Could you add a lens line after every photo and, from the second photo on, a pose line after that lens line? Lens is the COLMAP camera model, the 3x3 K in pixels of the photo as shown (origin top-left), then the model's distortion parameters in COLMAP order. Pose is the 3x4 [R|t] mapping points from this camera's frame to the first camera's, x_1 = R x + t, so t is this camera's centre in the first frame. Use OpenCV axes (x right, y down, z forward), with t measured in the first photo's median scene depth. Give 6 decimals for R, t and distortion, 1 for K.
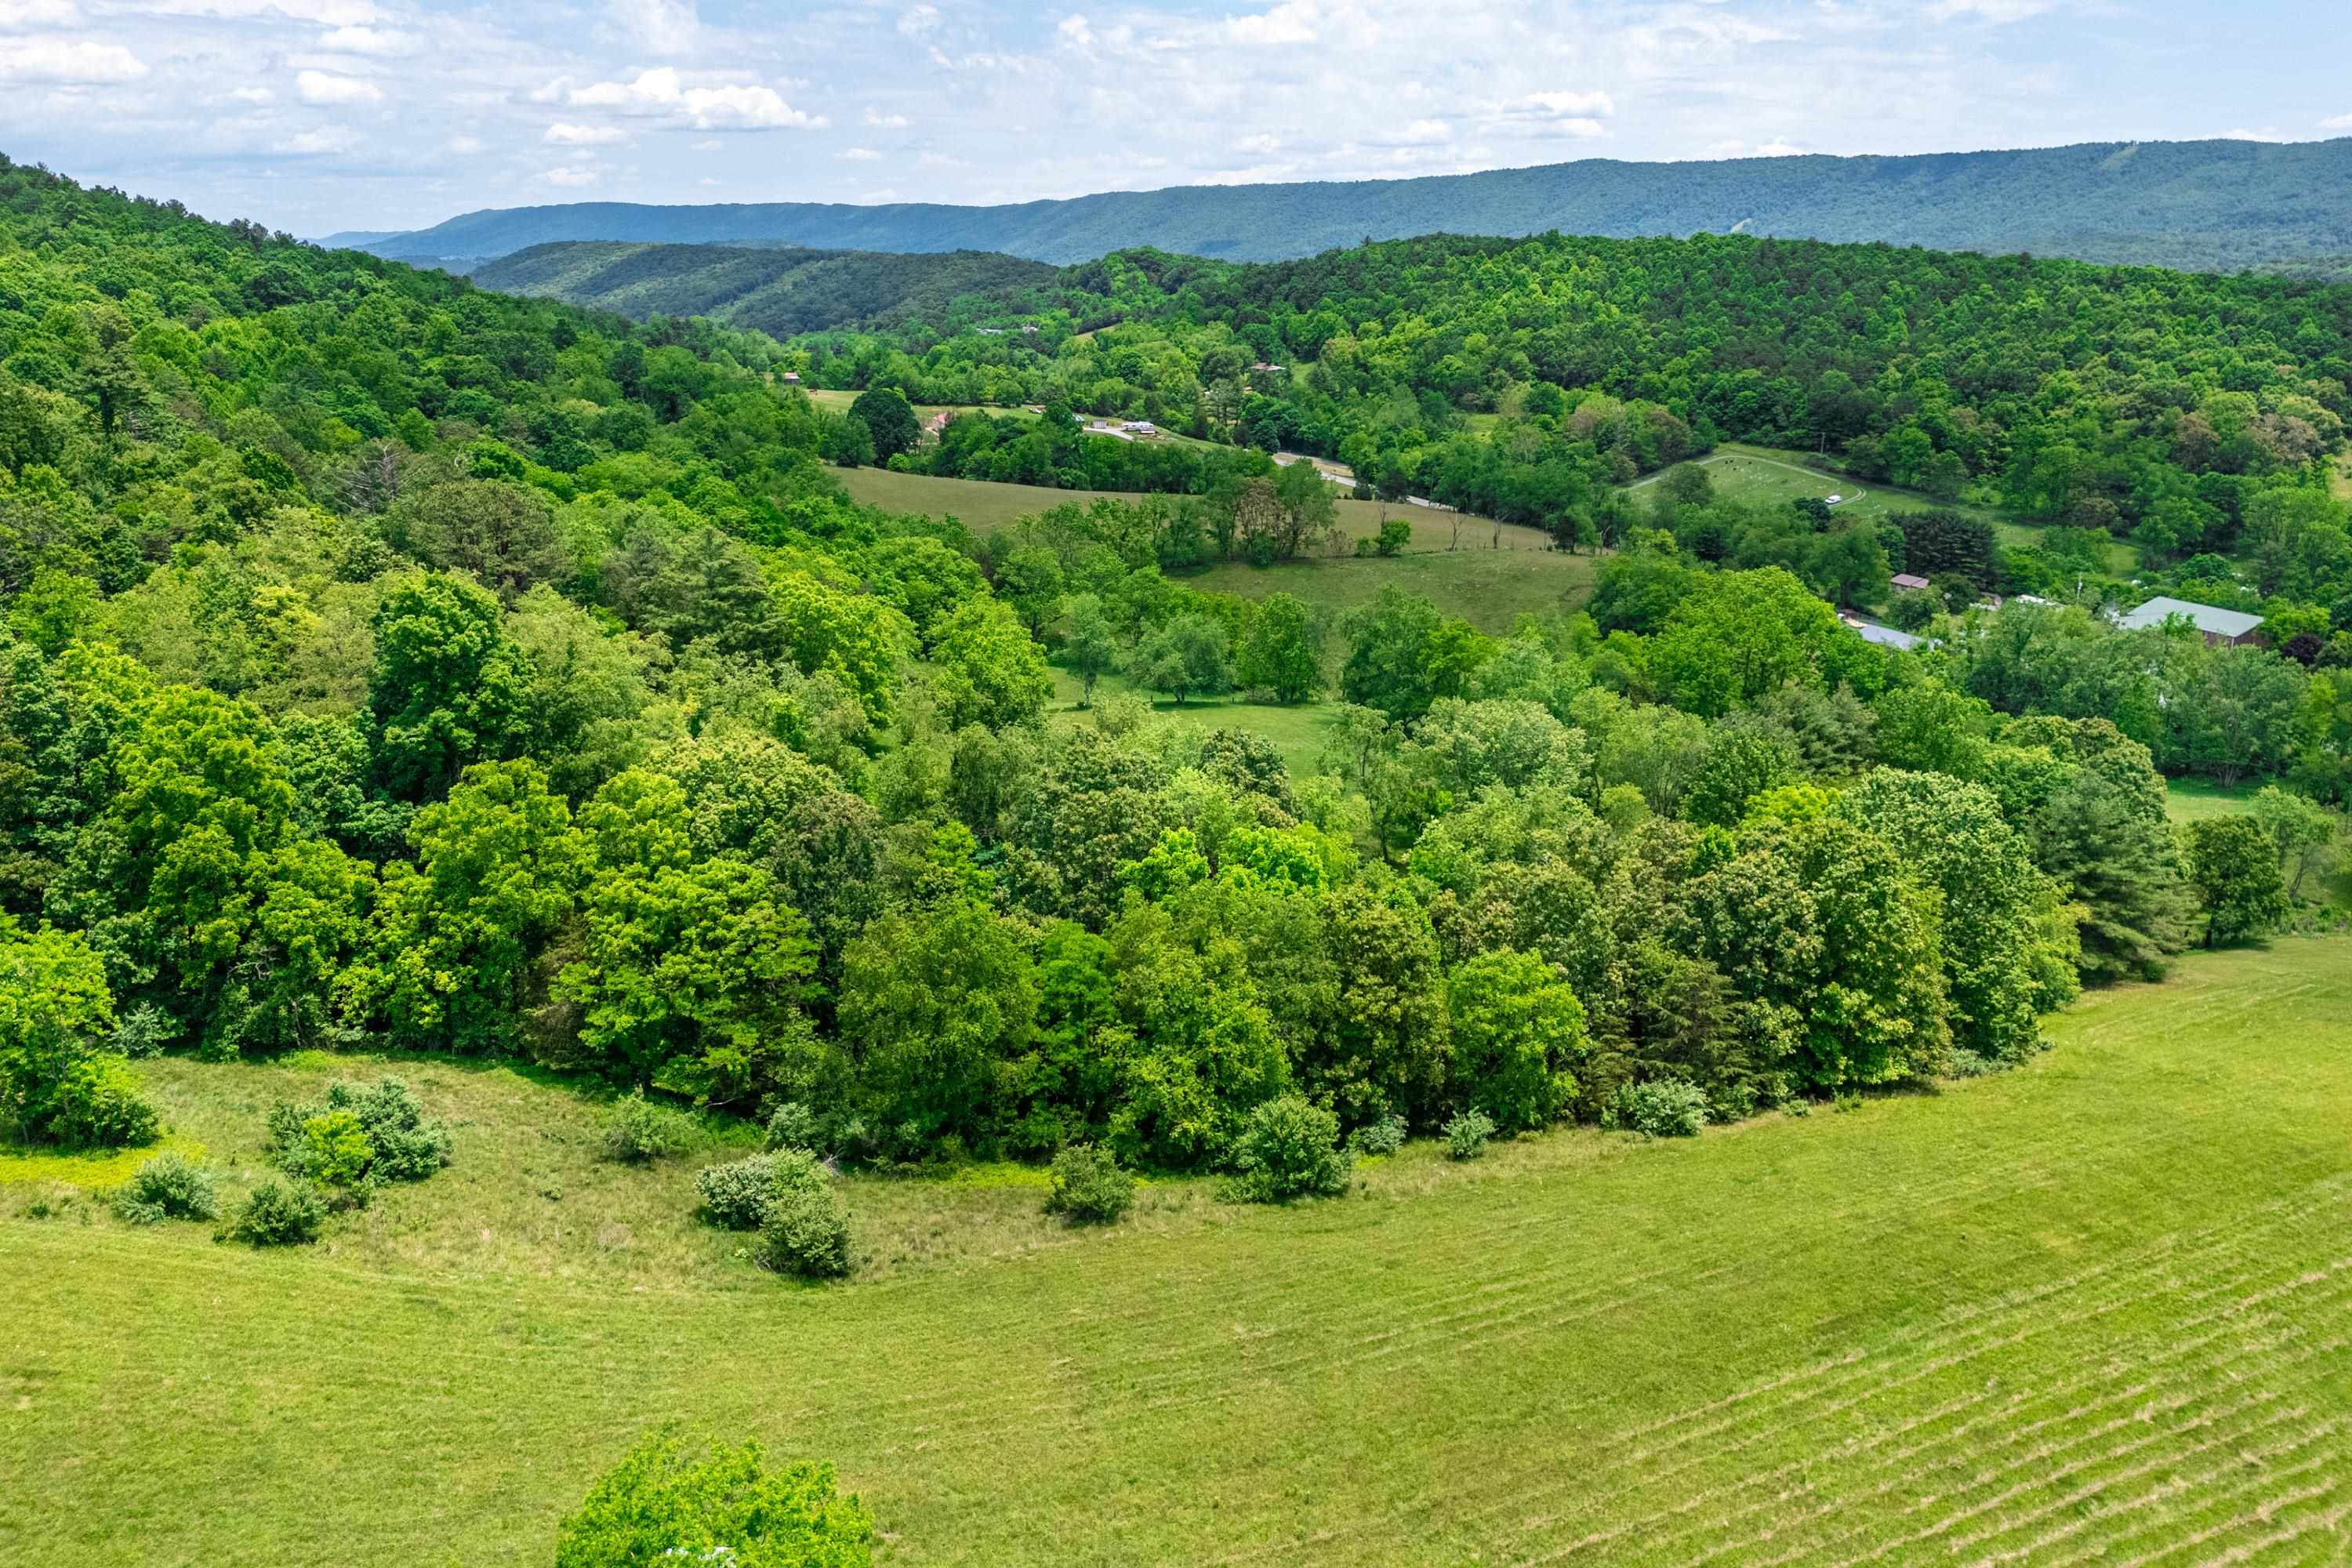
lens RADIAL K [[1718.6, 0, 1175.9], [0, 1718.6, 685.8], [0, 0, 1]] dist [0.076997, -0.079850]
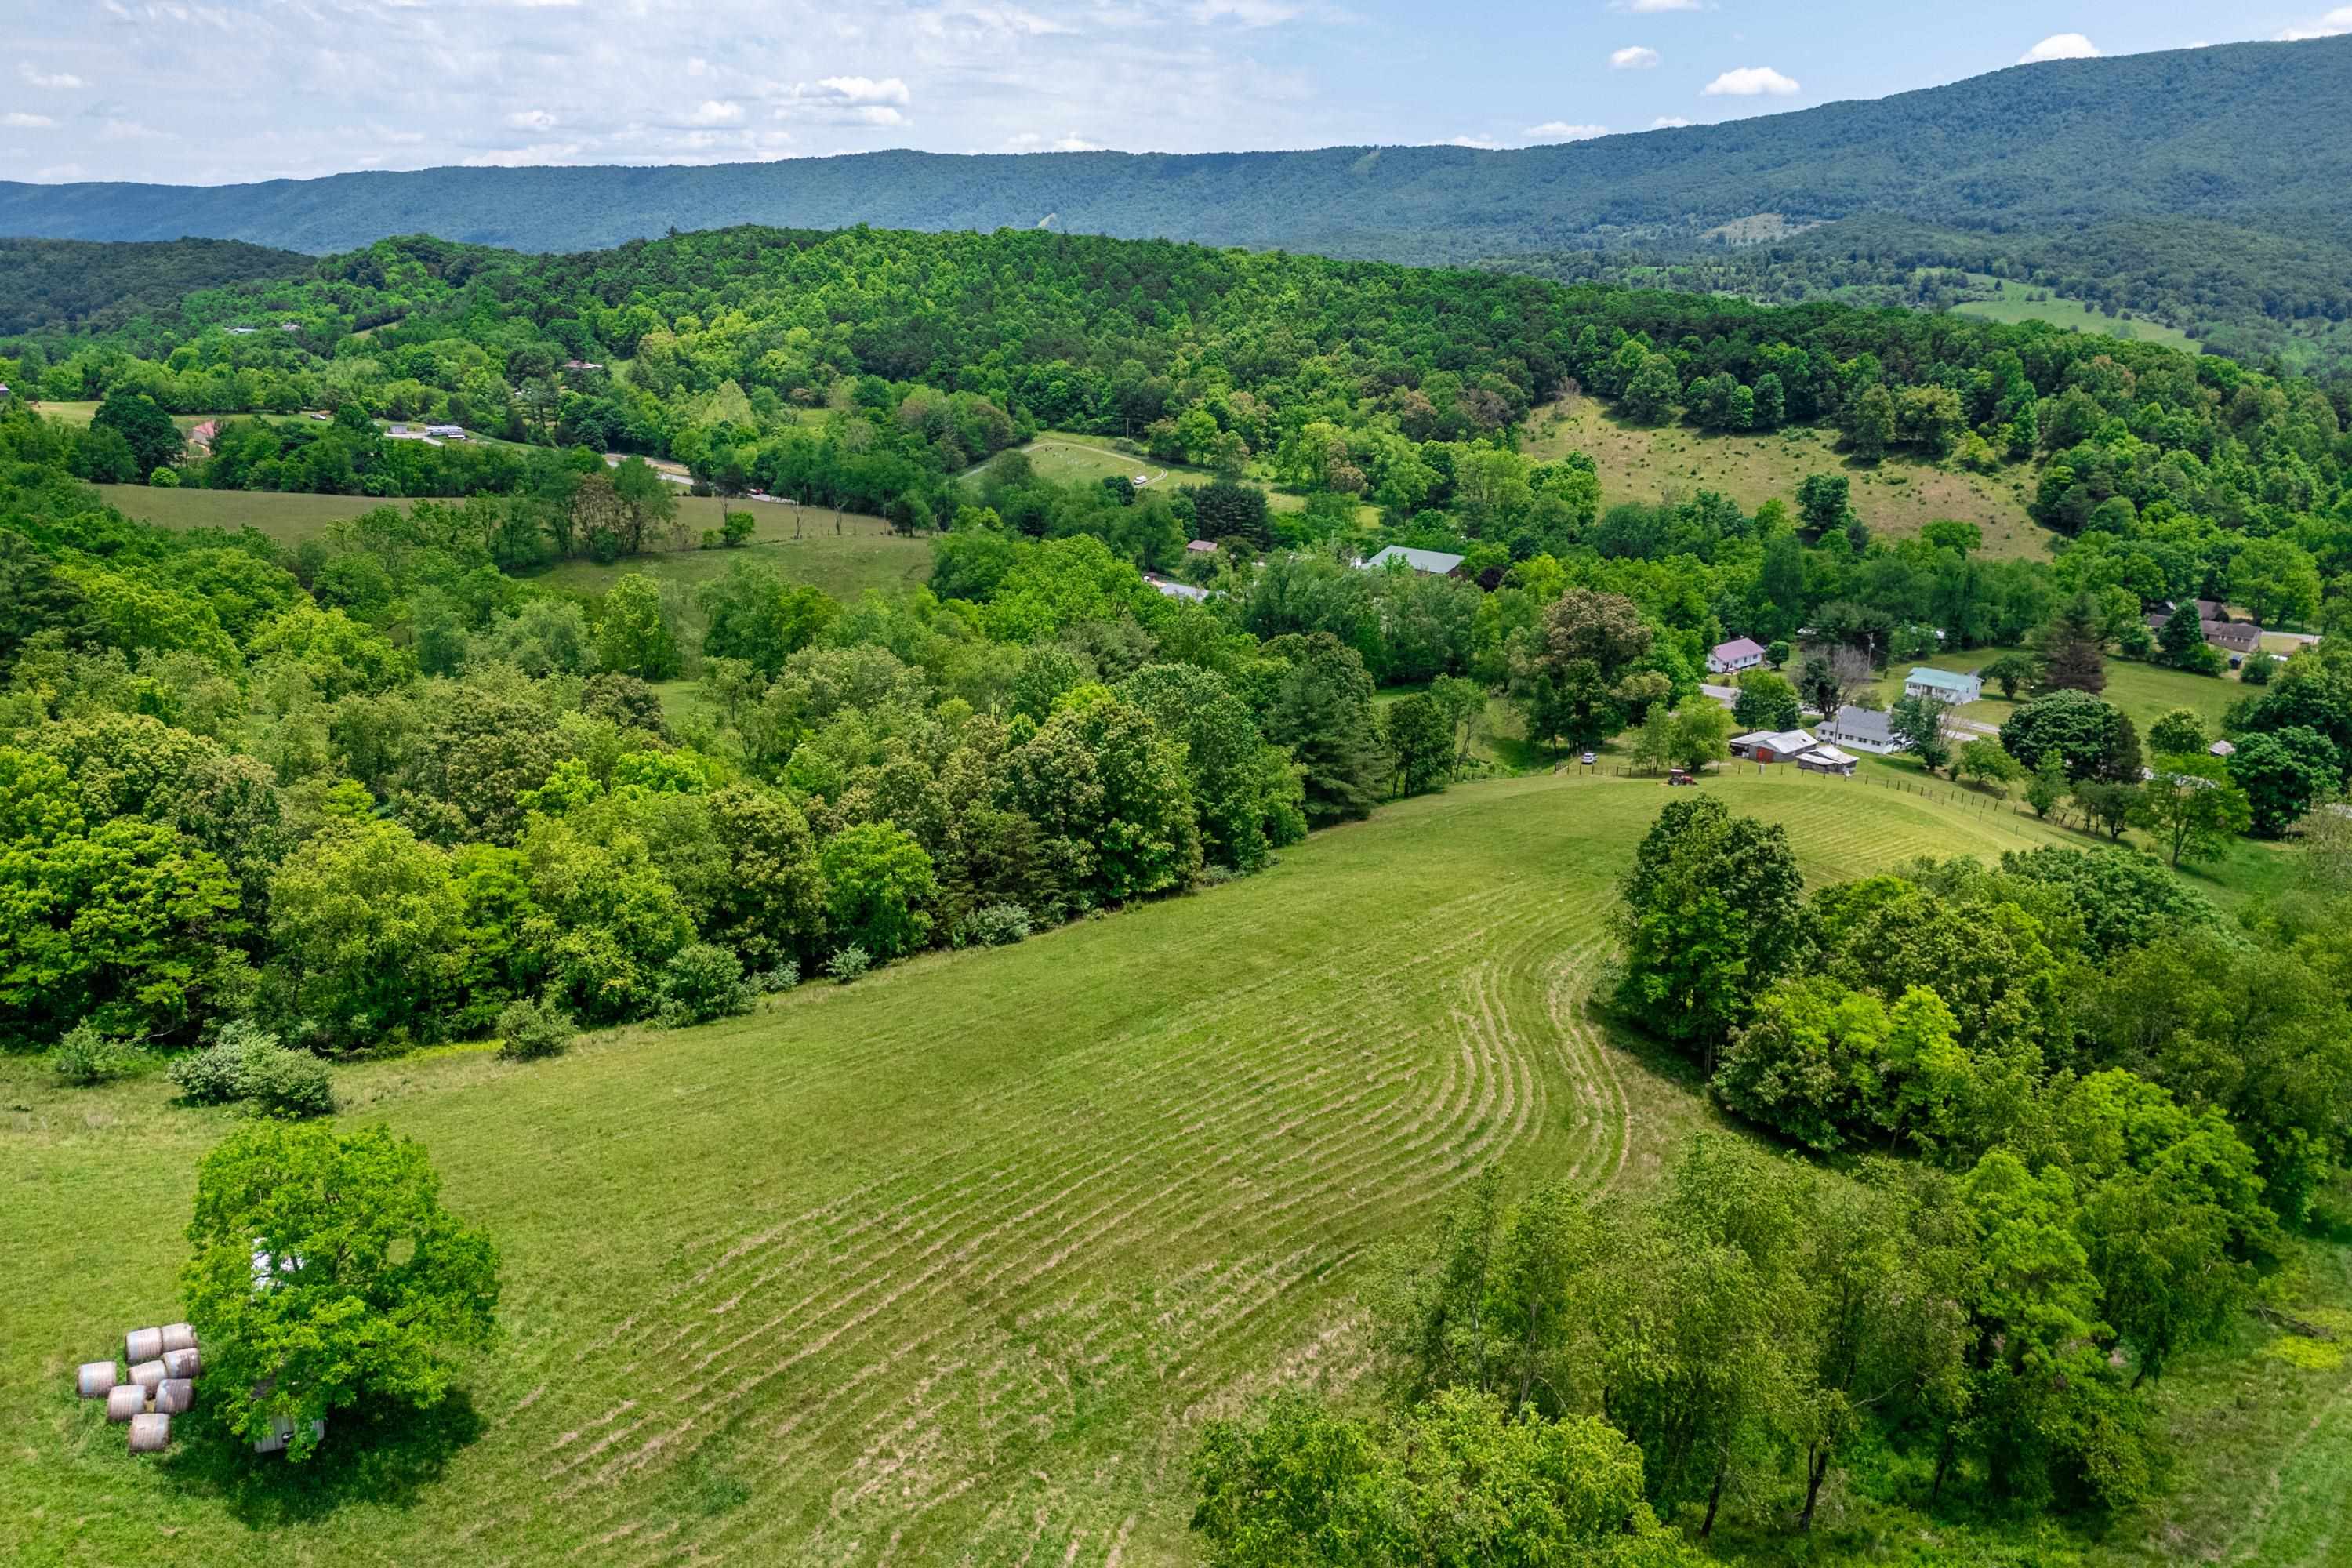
lens RADIAL K [[1718.6, 0, 1181.2], [0, 1718.6, 846.1], [0, 0, 1]] dist [0.076997, -0.079850]
pose [[0.930121, -0.120813, 0.346814, -0.011614], [0.089917, 0.990515, 0.103898, 0.024295], [-0.356077, -0.065453, 0.932162, -0.094335]]
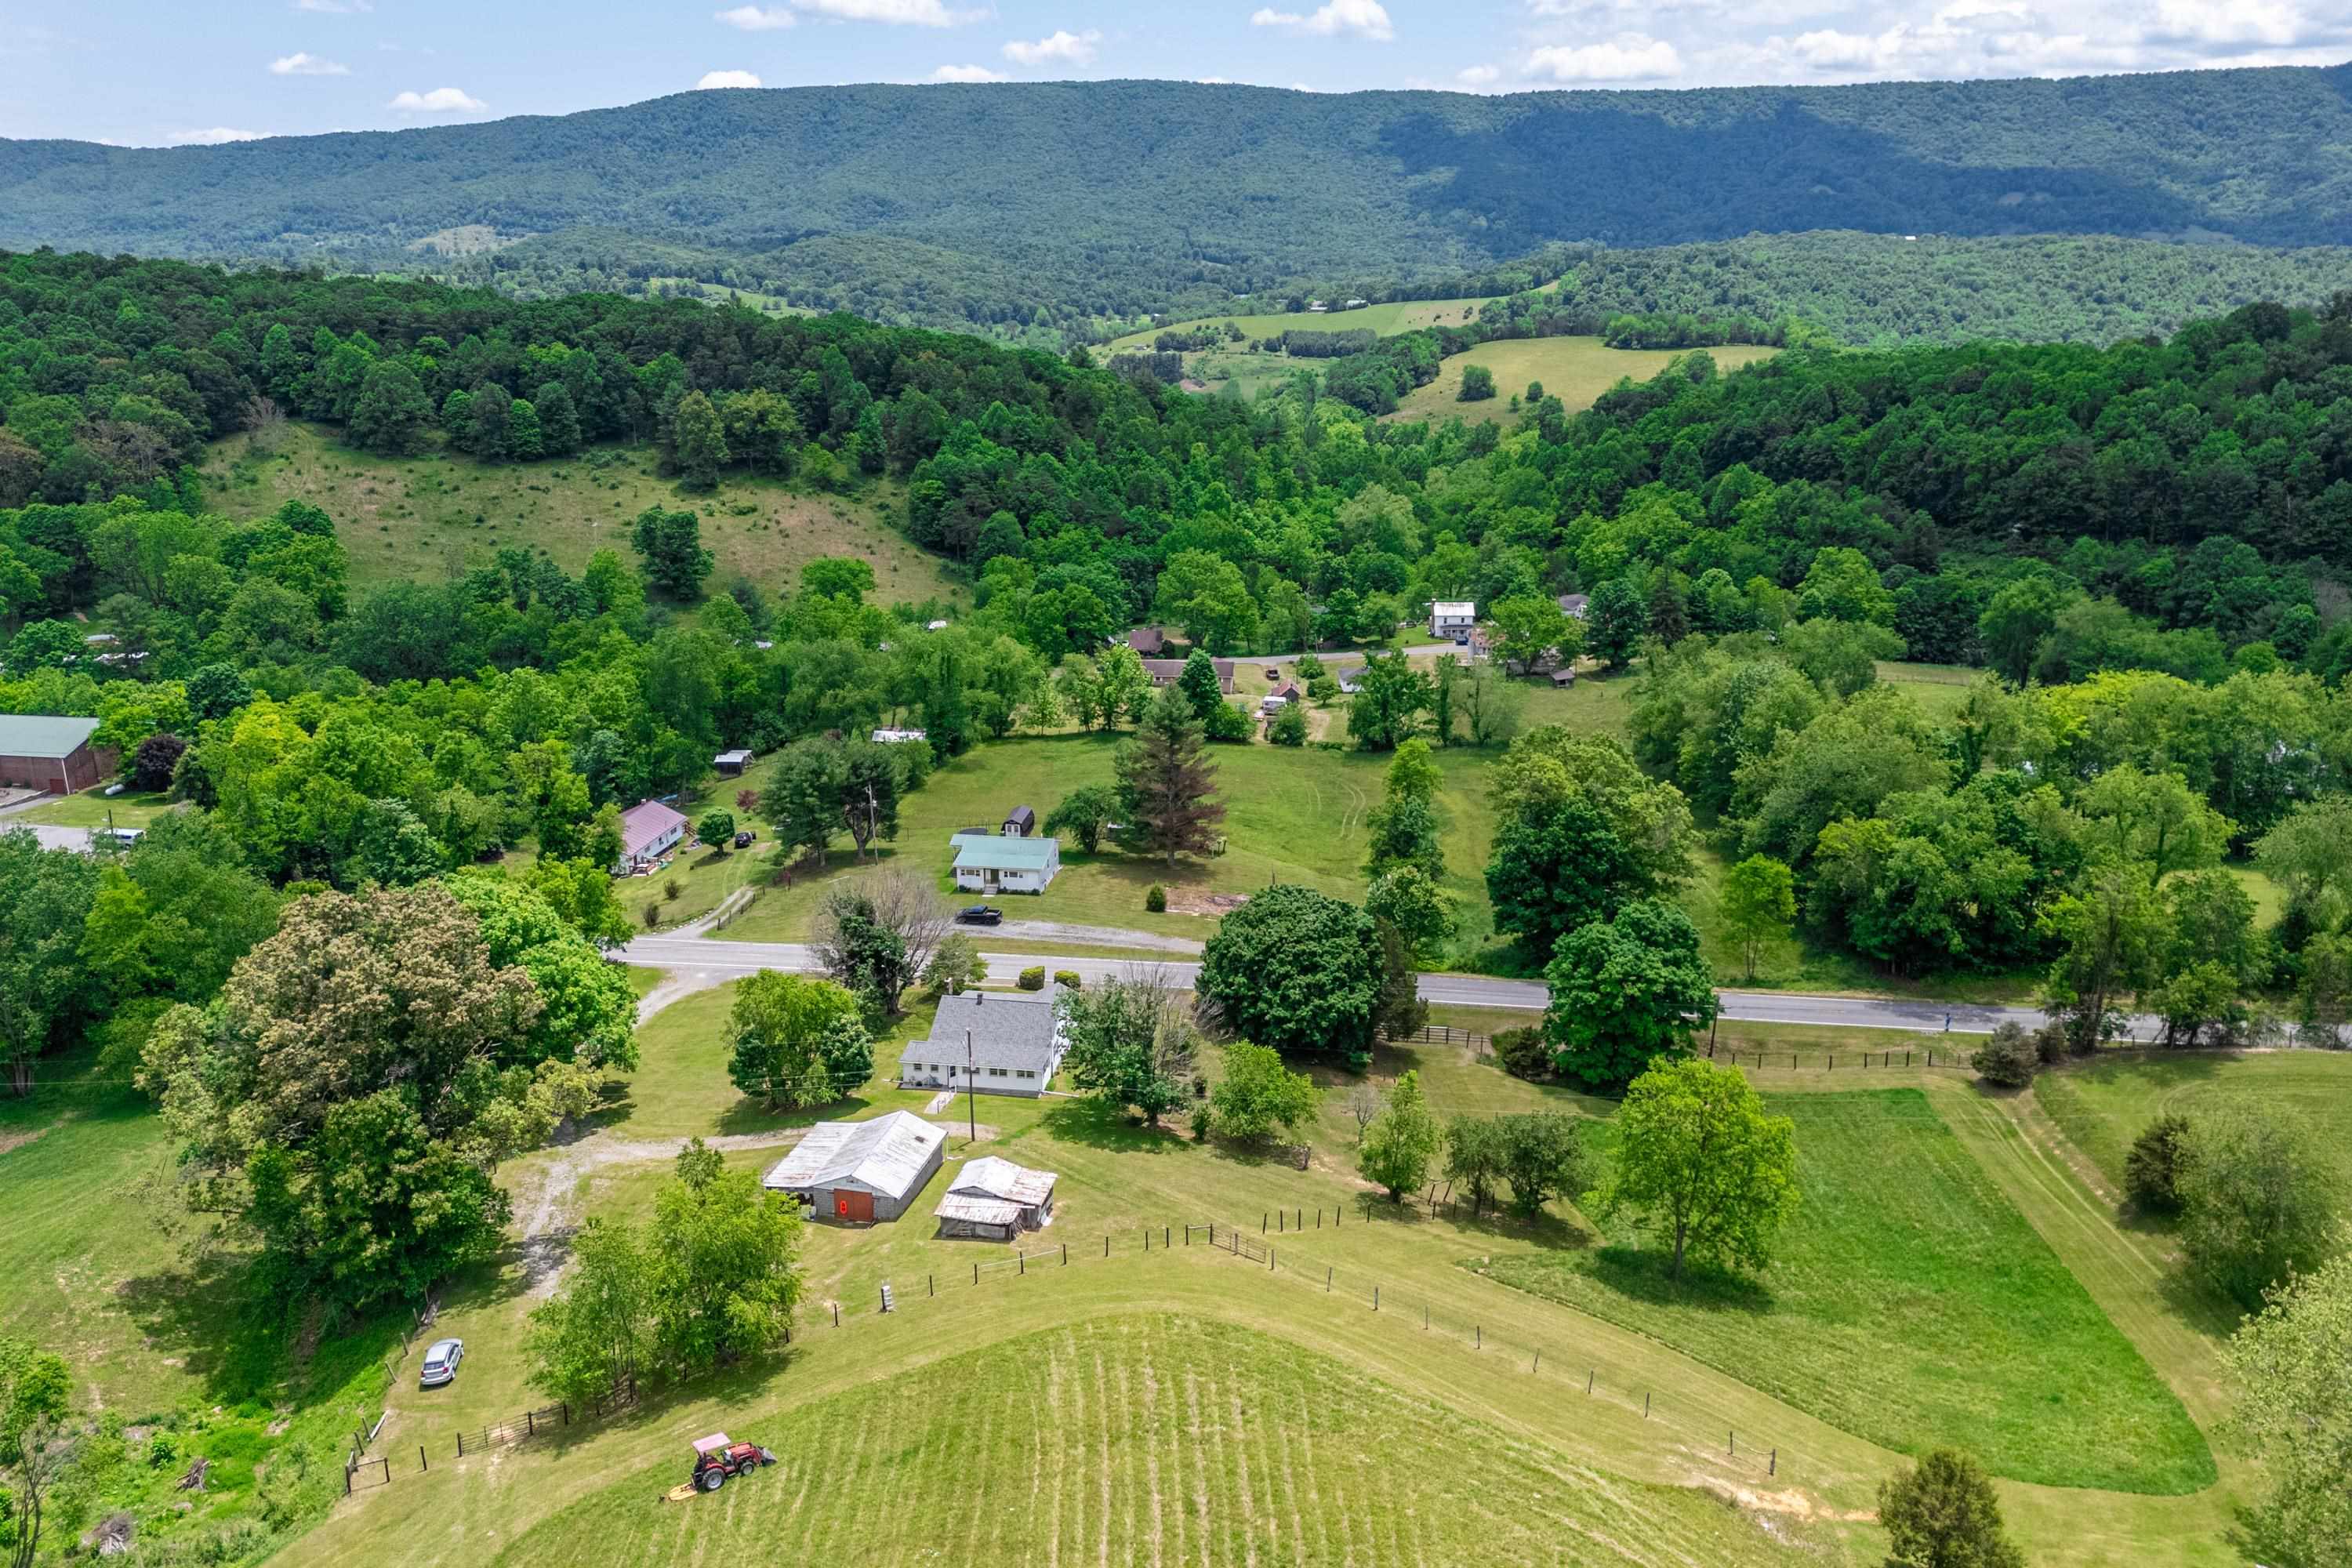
lens RADIAL K [[1718.6, 0, 1179.1], [0, 1718.6, 783.2], [0, 0, 1]] dist [0.076997, -0.079850]
pose [[0.496337, -0.251702, 0.830840, 0.334902], [0.214835, 0.962890, 0.163366, -0.045737], [-0.841127, 0.097409, 0.531993, 0.376831]]
